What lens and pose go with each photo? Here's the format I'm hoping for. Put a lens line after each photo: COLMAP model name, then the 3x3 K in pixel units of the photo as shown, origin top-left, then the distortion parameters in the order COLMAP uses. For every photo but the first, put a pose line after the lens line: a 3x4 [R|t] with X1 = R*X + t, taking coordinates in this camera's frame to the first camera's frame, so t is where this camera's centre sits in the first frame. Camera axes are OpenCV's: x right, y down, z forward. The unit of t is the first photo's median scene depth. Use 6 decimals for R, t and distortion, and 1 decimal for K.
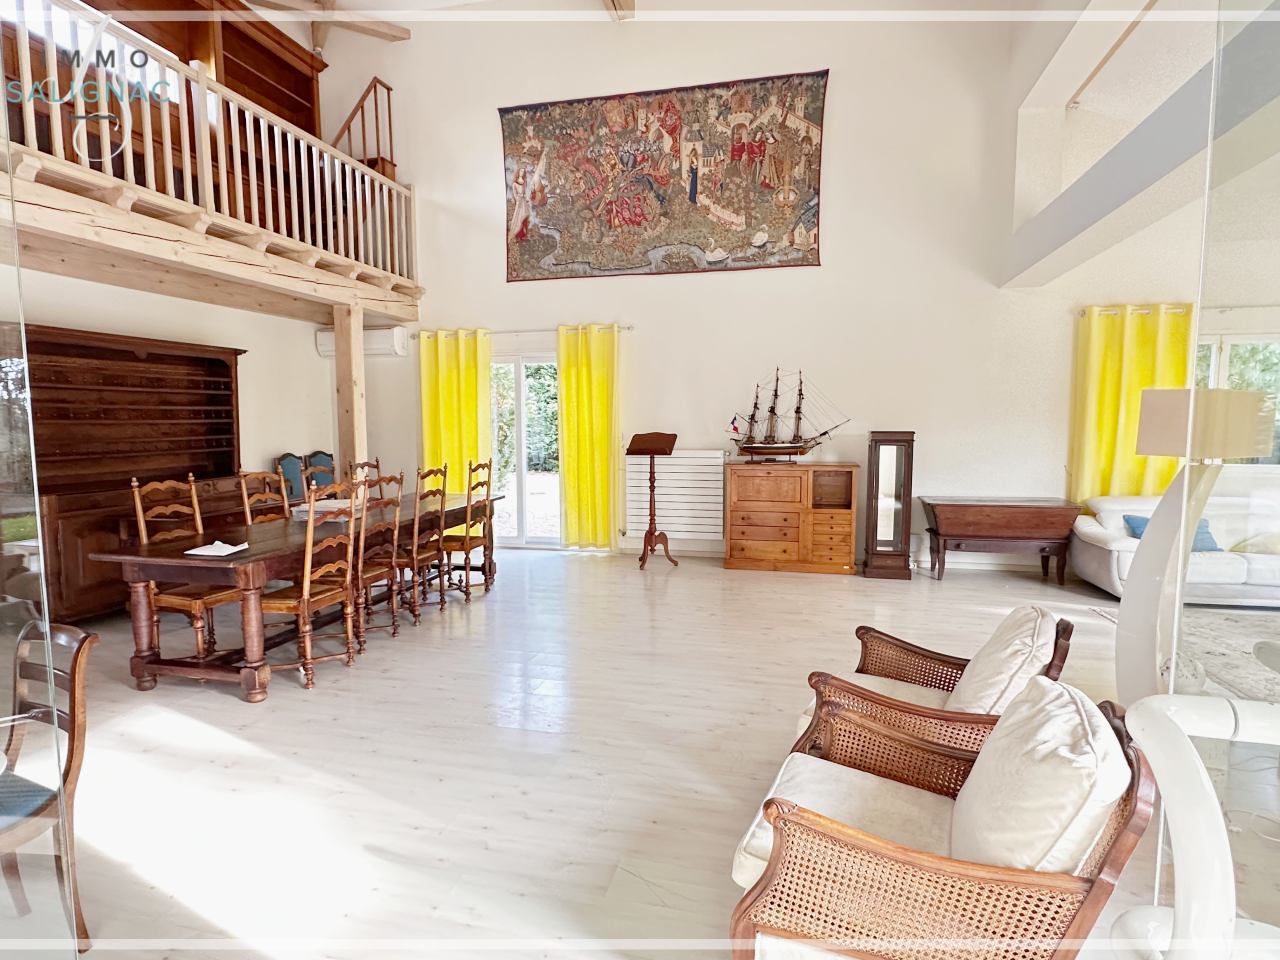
lens RADIAL K [[704.5, 0, 636.5], [0, 704.5, 482.1], [0, 0, 1]] dist [-0.003619, 0.000420]
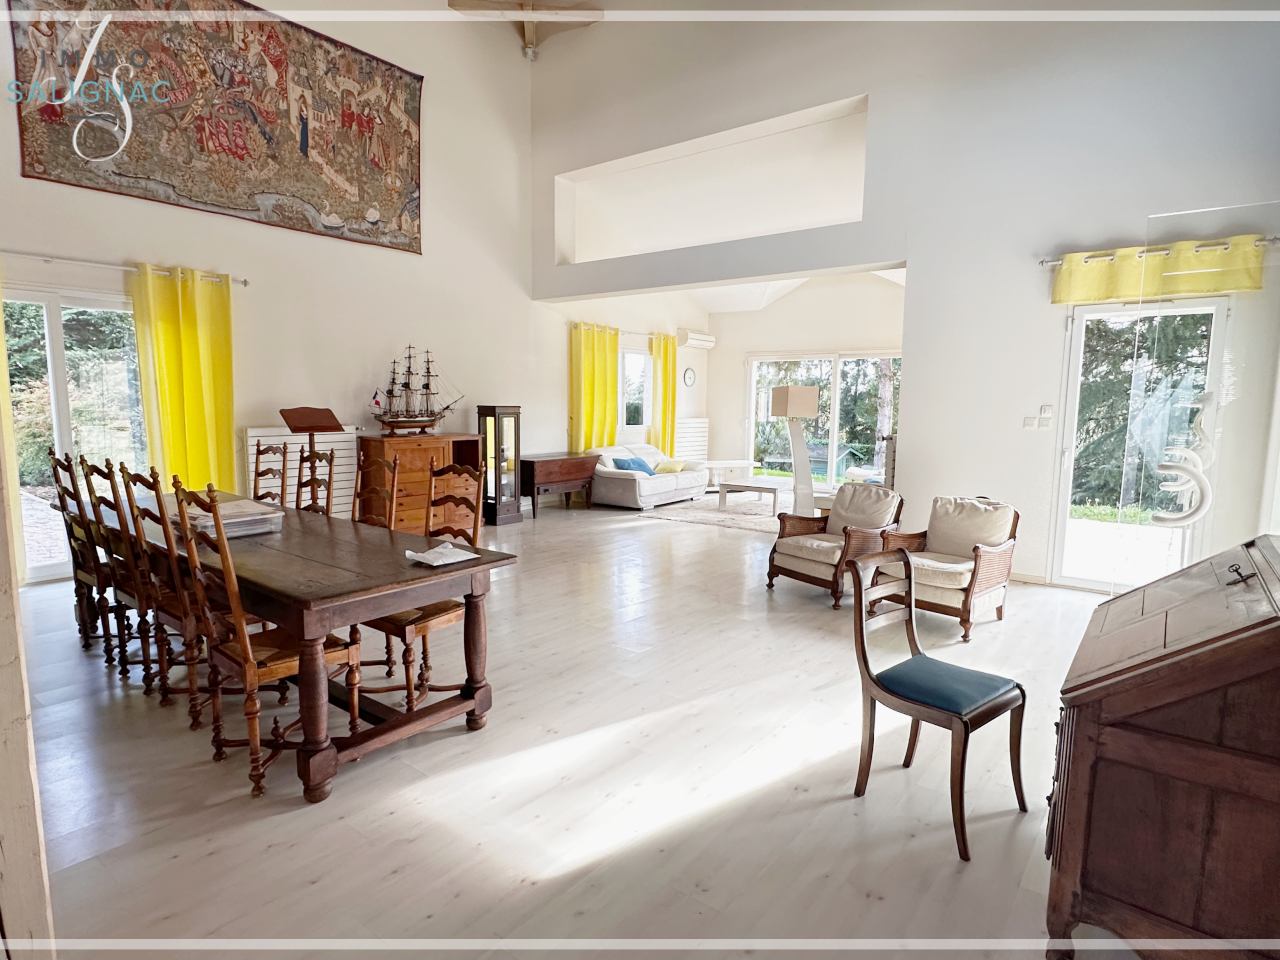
lens RADIAL K [[704.5, 0, 636.5], [0, 704.5, 482.1], [0, 0, 1]] dist [-0.003619, 0.000420]
pose [[0.414232, -0.099031, 0.904768, -0.620933], [0.059724, 0.994878, 0.081551, -0.022730], [-0.908210, 0.020255, 0.418025, 0.236889]]
